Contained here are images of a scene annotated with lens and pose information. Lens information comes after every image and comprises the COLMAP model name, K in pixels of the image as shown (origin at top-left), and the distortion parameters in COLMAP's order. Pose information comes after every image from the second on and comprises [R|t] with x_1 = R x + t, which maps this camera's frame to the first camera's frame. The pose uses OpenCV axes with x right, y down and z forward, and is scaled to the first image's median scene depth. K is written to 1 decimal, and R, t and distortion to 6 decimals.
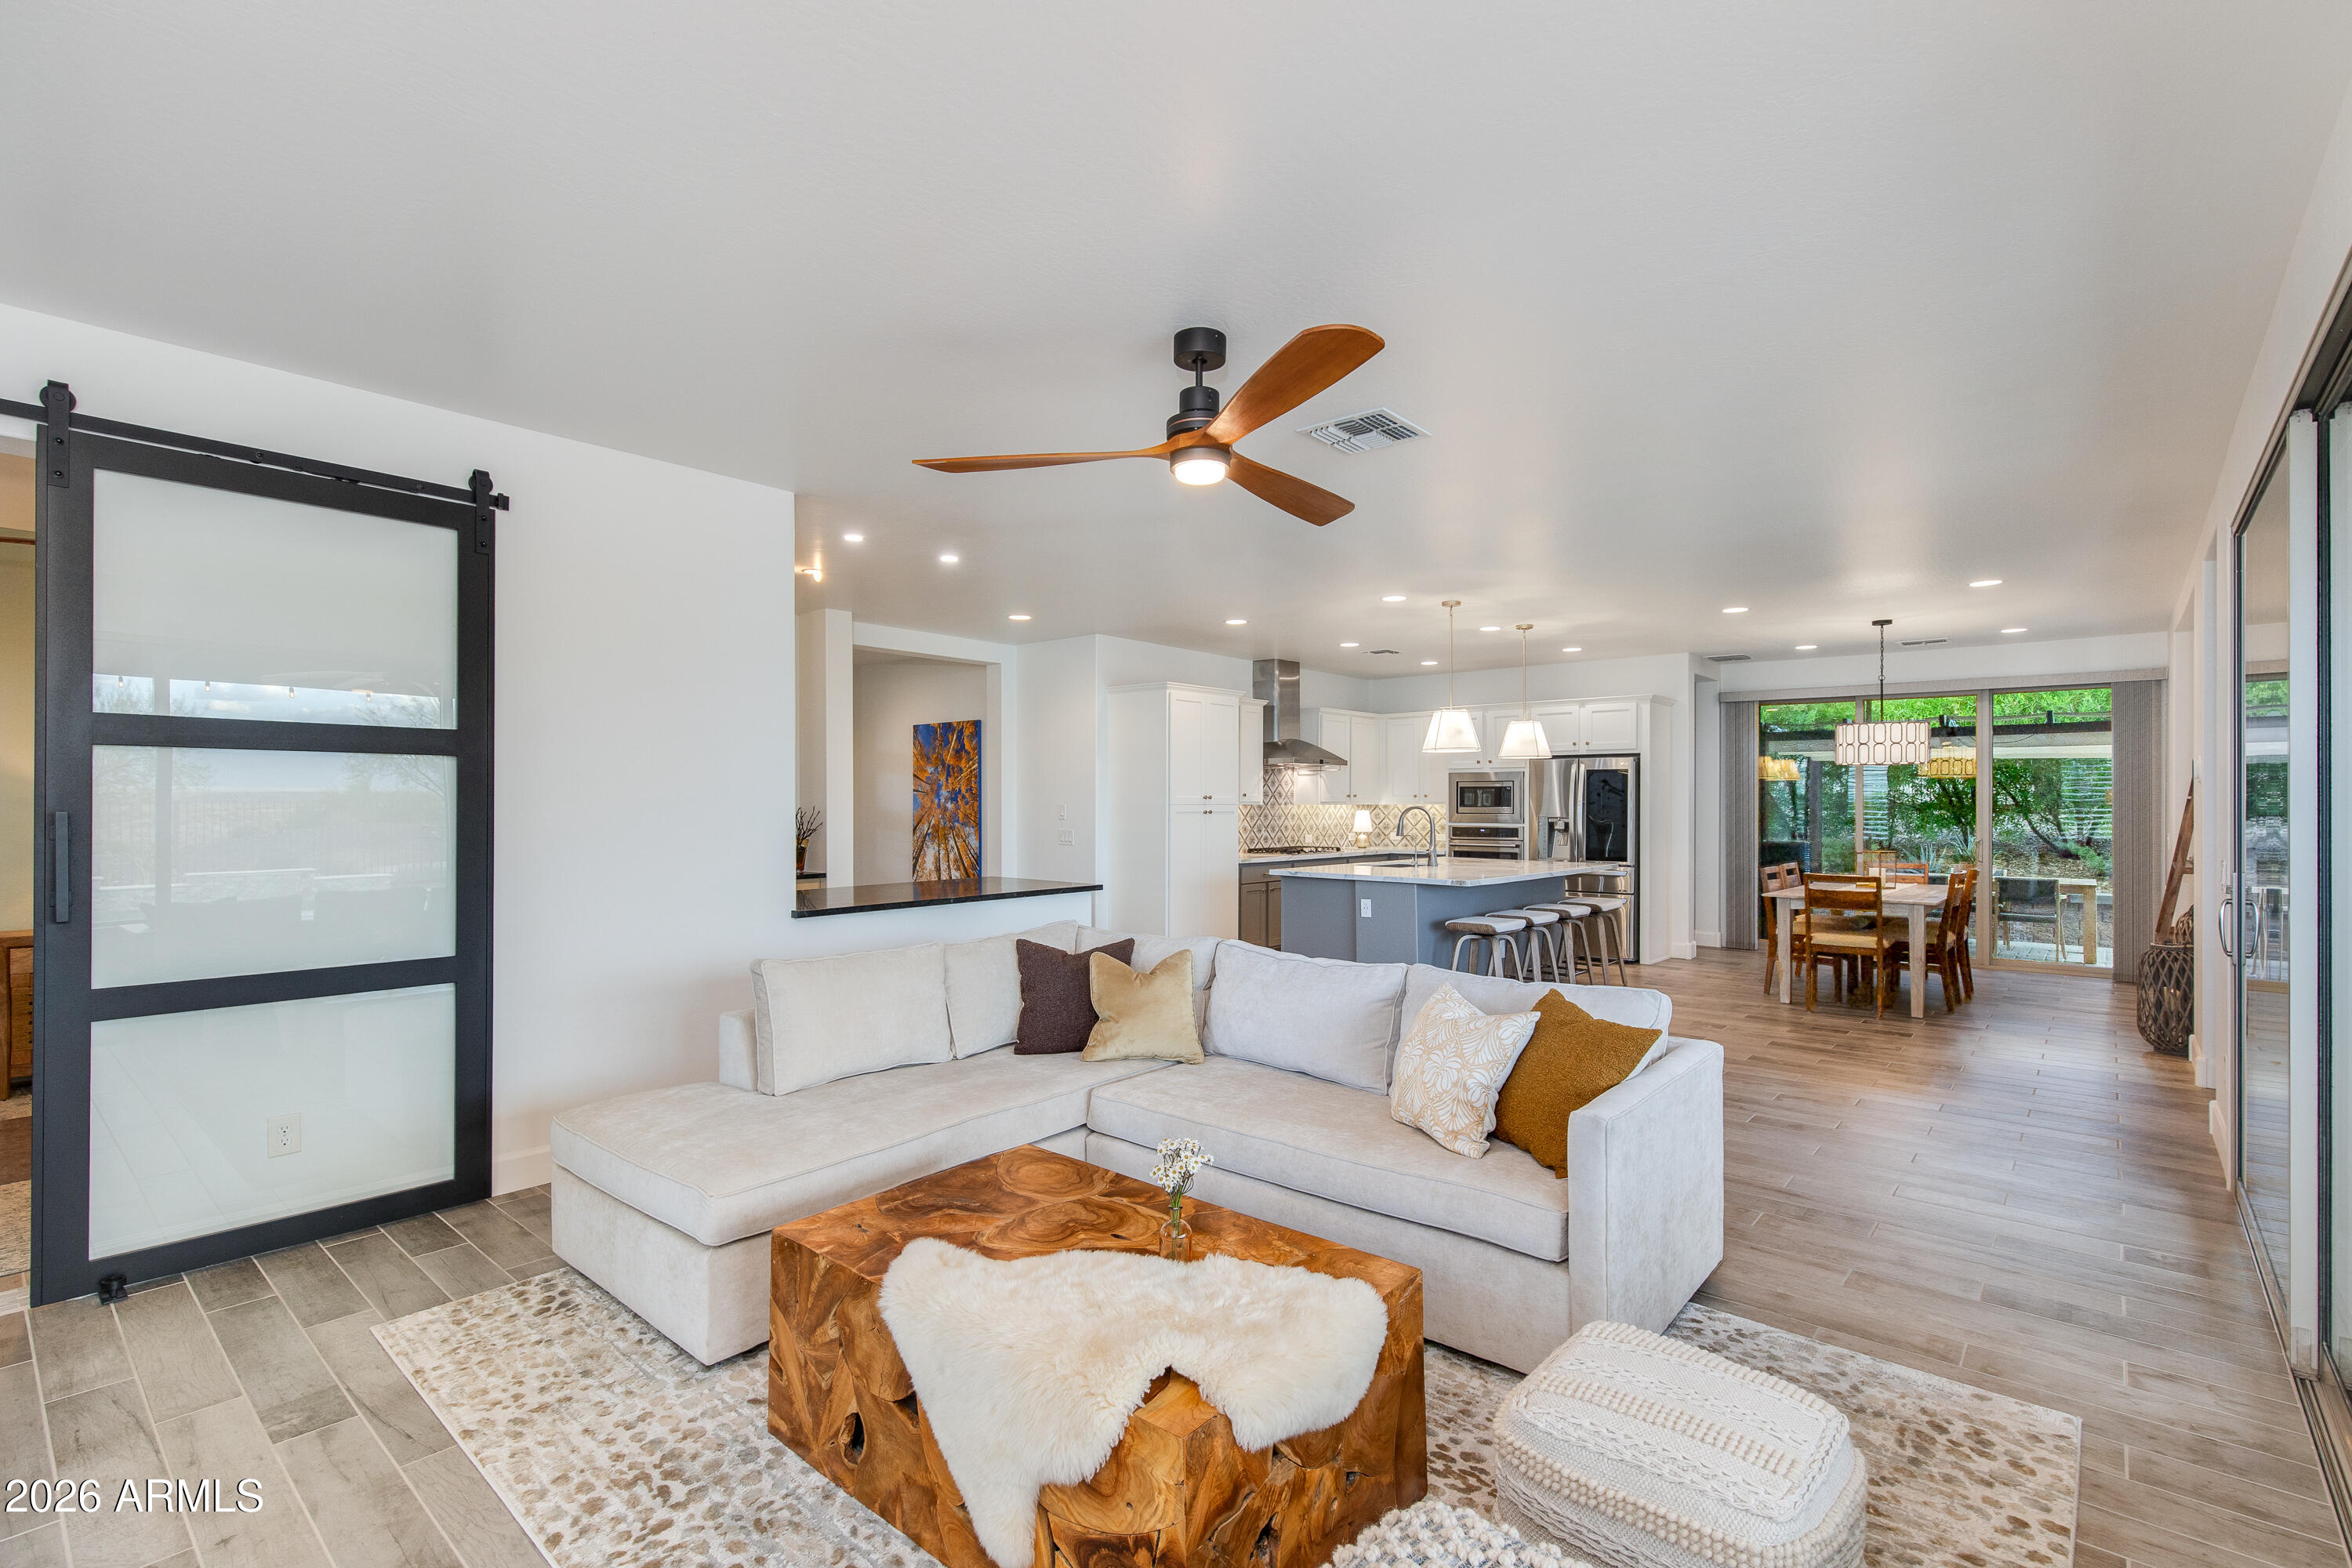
lens RADIAL K [[1070.3, 0, 1198.7], [0, 1070.3, 795.7], [0, 0, 1]] dist [-0.001773, -0.000131]
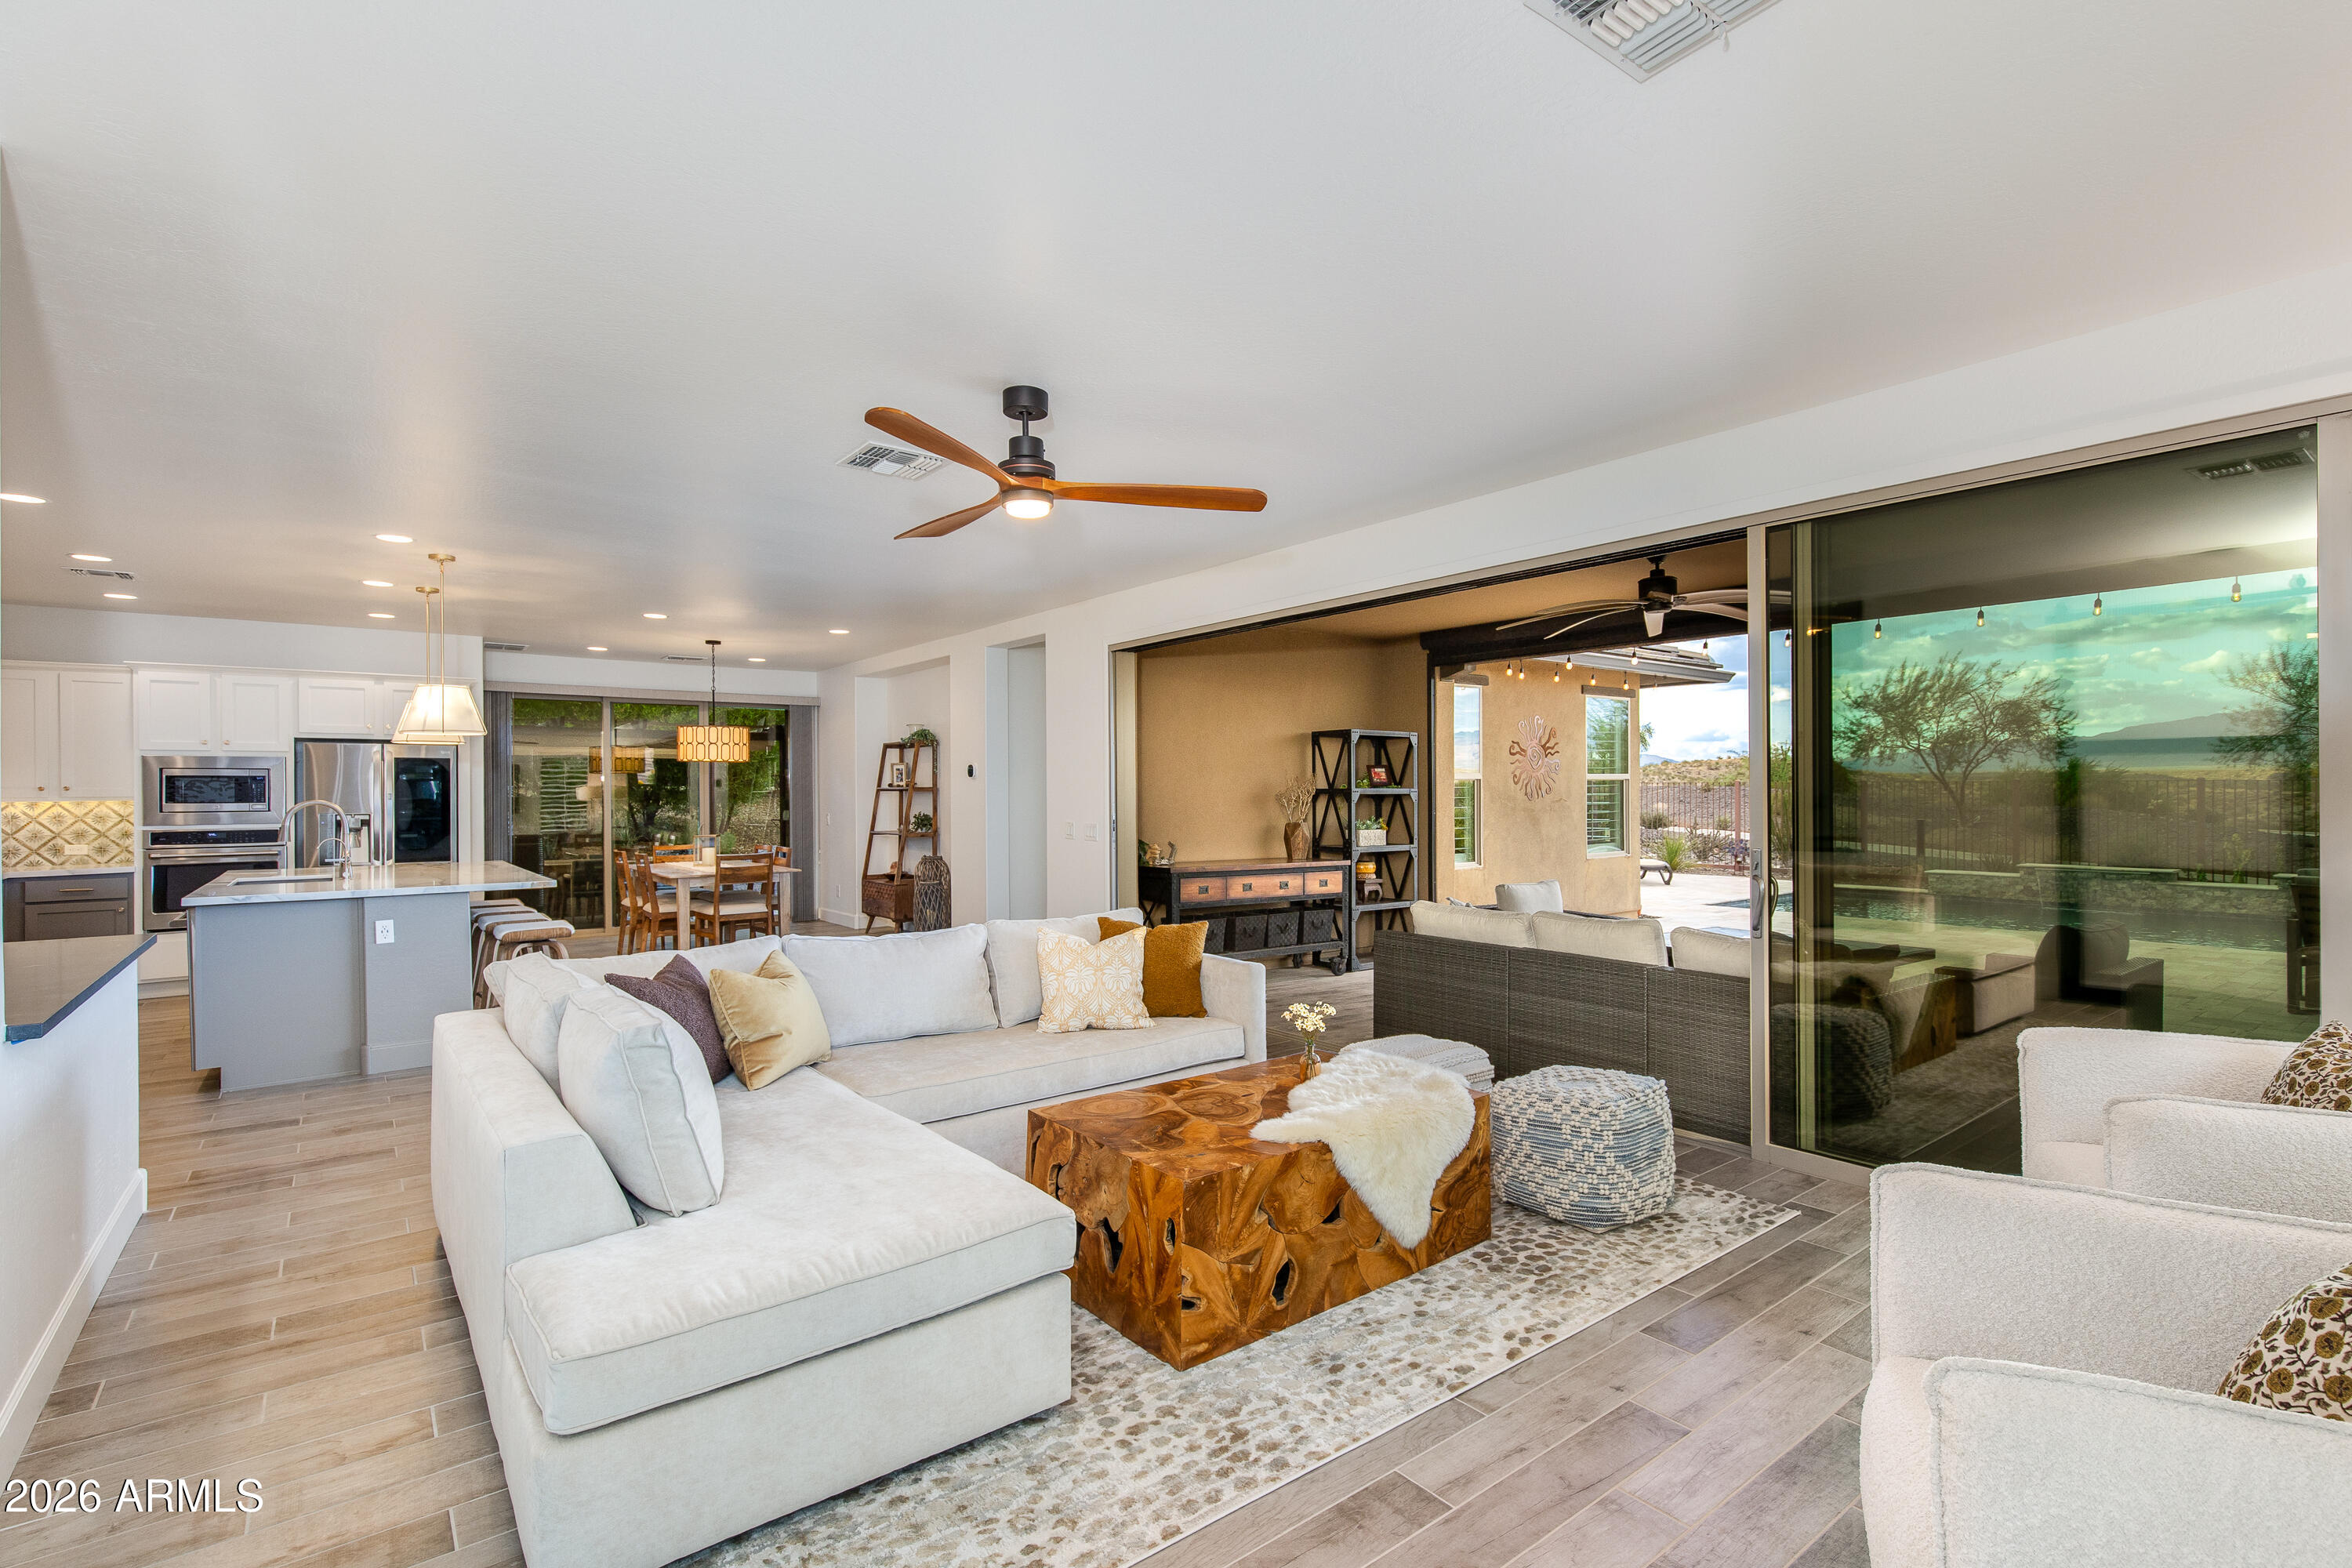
lens RADIAL K [[1090.7, 0, 1190.5], [0, 1090.7, 788.7], [0, 0, 1]] dist [0.015524, -0.000479]
pose [[0.201517, -0.000350, 0.979485, -0.367430], [0.000233, 1.000000, 0.000310, 0.000713], [-0.979485, 0.000166, 0.201517, 0.188949]]
